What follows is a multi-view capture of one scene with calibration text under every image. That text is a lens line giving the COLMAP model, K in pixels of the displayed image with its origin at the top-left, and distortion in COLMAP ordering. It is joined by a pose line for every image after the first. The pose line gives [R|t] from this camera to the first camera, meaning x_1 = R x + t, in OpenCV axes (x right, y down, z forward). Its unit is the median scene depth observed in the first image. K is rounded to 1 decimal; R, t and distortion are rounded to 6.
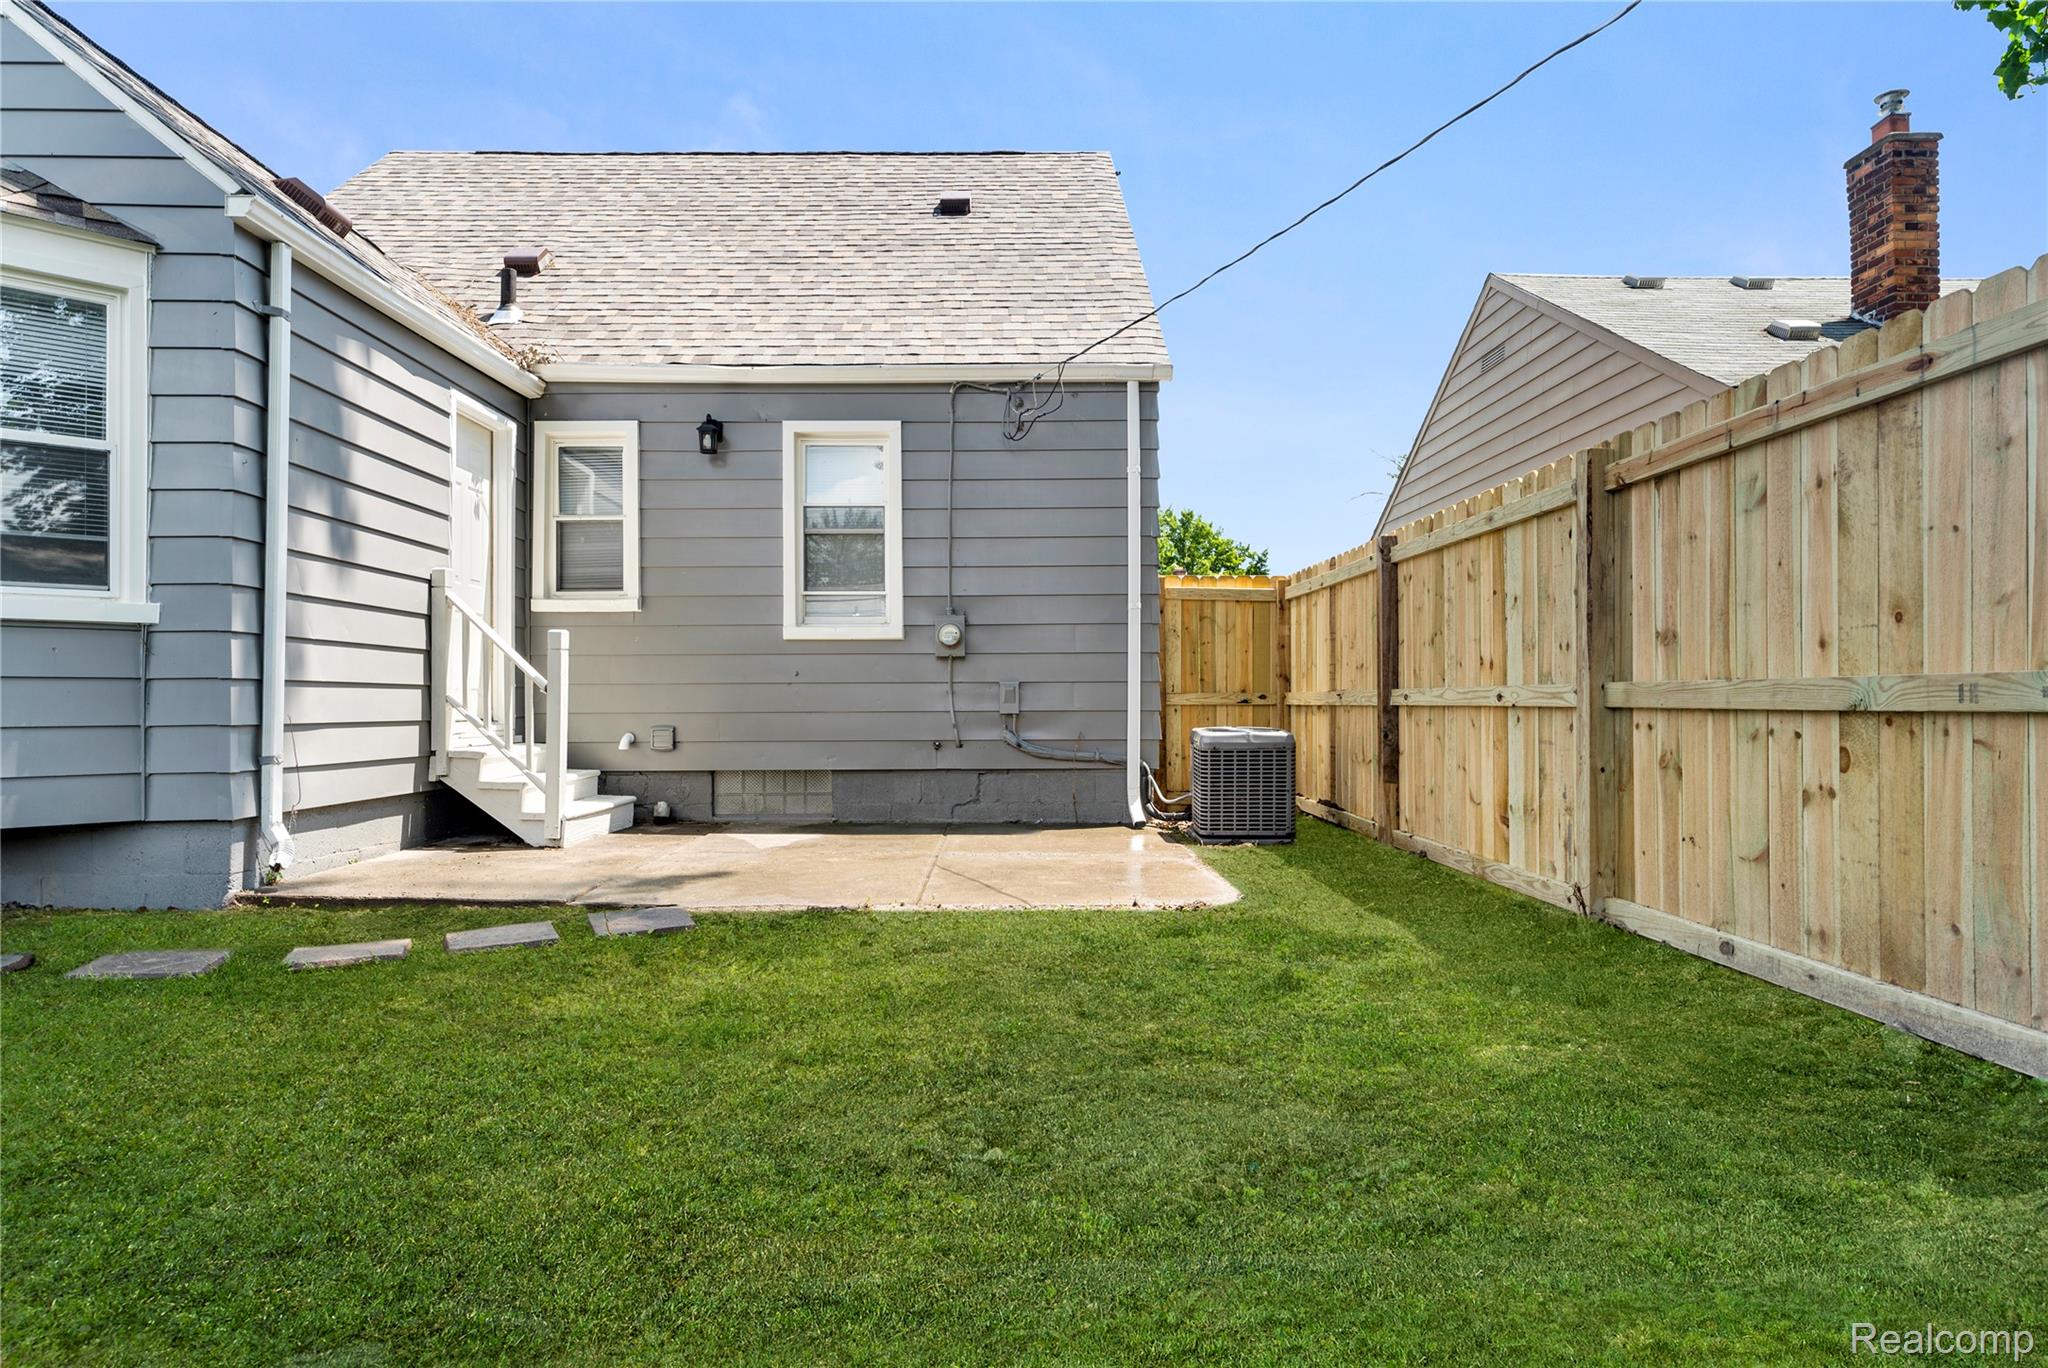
lens RADIAL K [[1124.2, 0, 1021.5], [0, 1124.2, 685.7], [0, 0, 1]] dist [-0.000933, 0.000066]
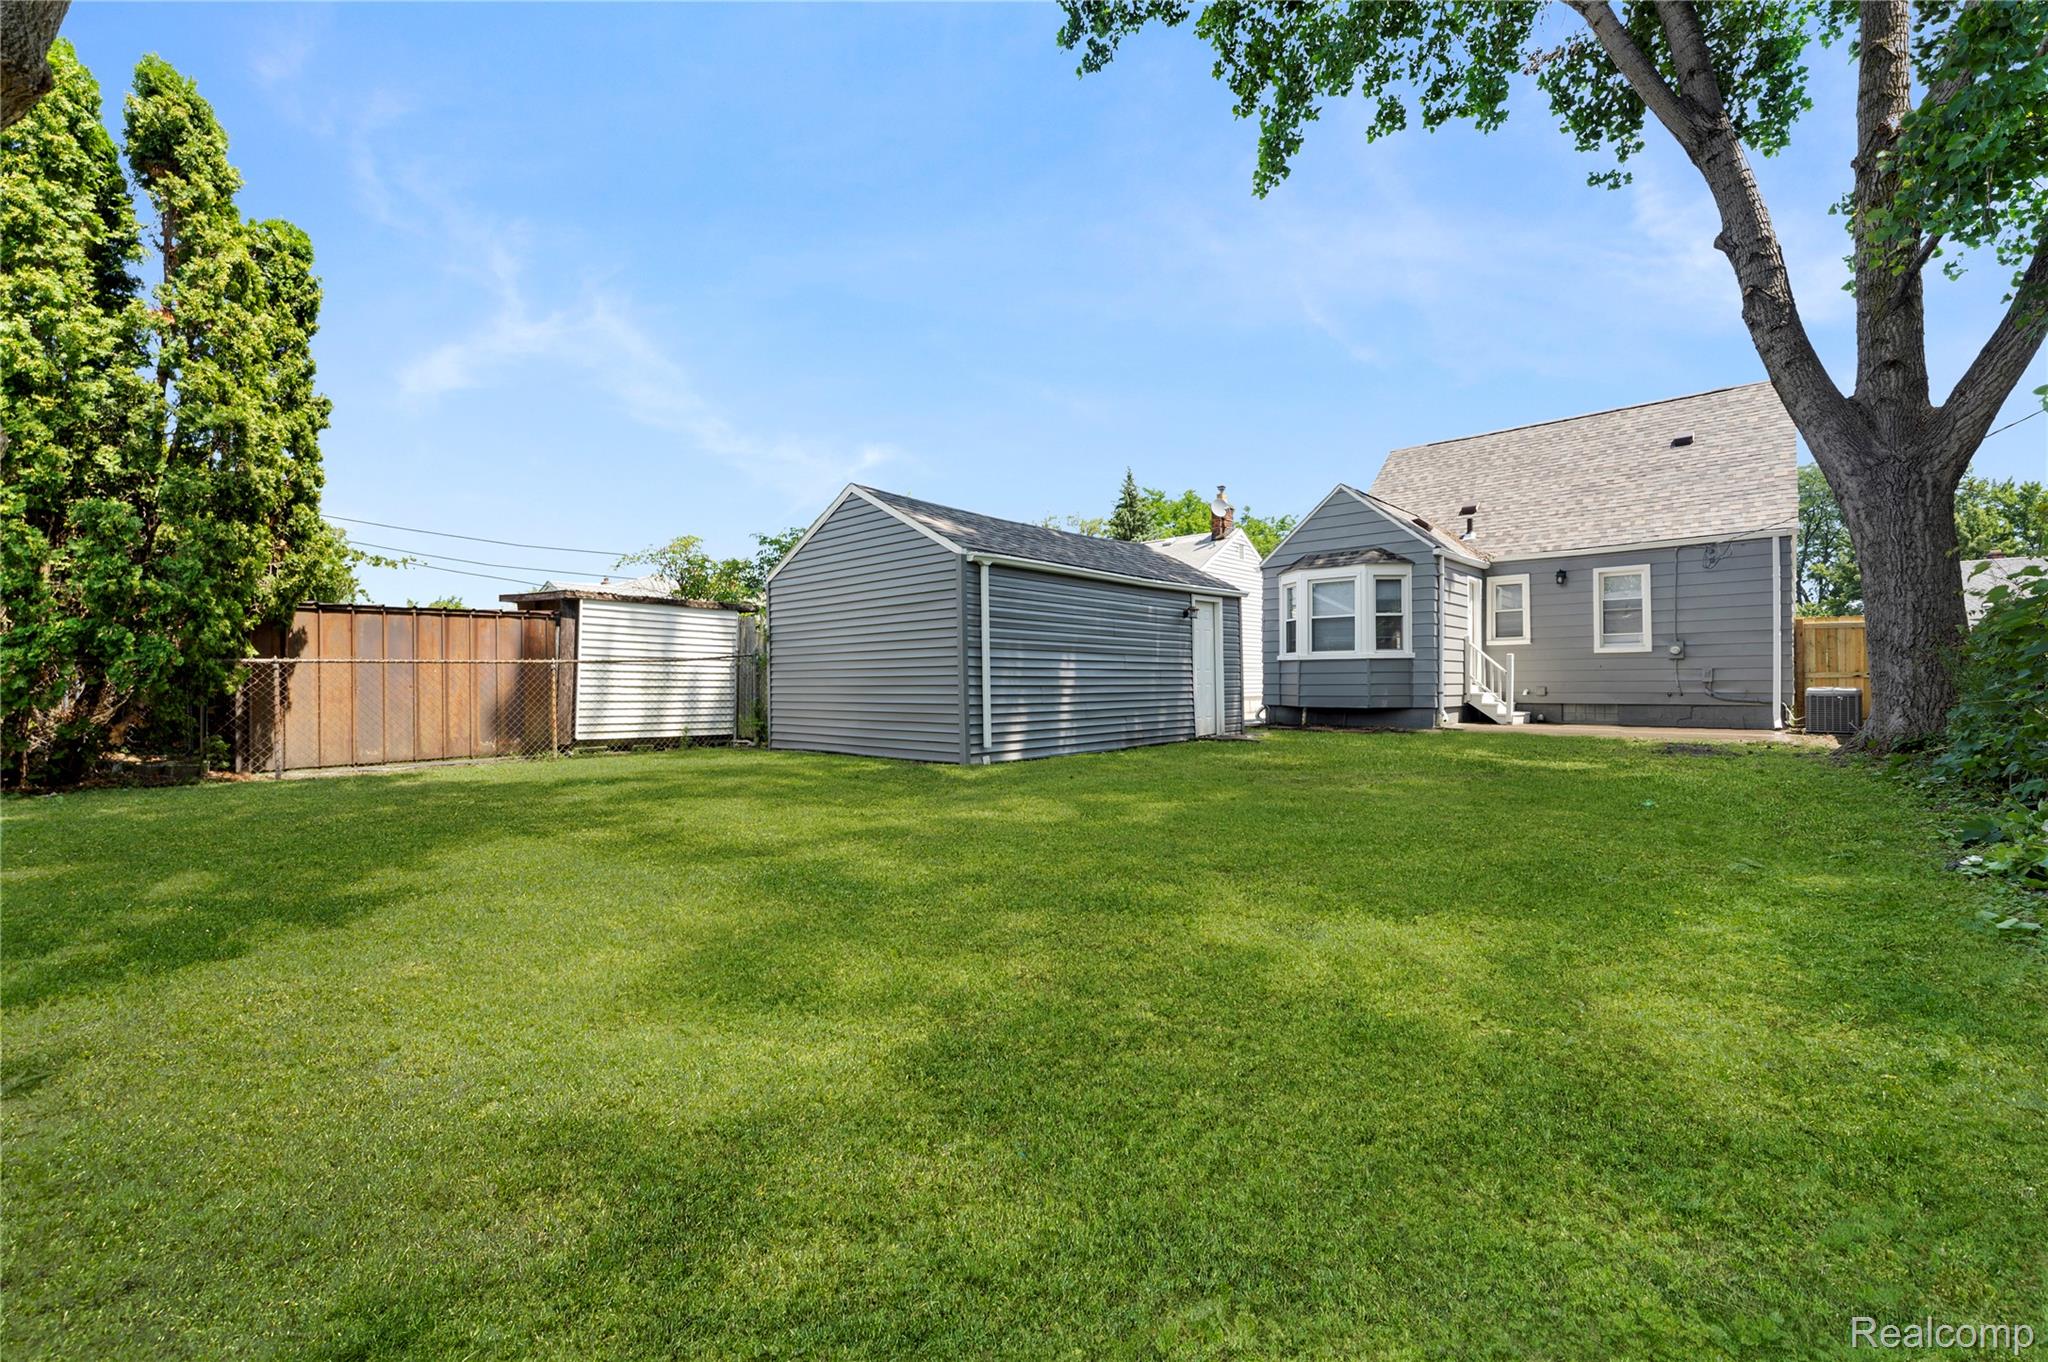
lens RADIAL K [[833.1, 0, 1019.5], [0, 833.1, 674.8], [0, 0, 1]] dist [0.001596, 0.000201]
pose [[0.717552, -0.006216, -0.696477, 0.171077], [0.012603, 0.999912, 0.004060, -0.015437], [0.696391, -0.011691, 0.717567, -1.269558]]
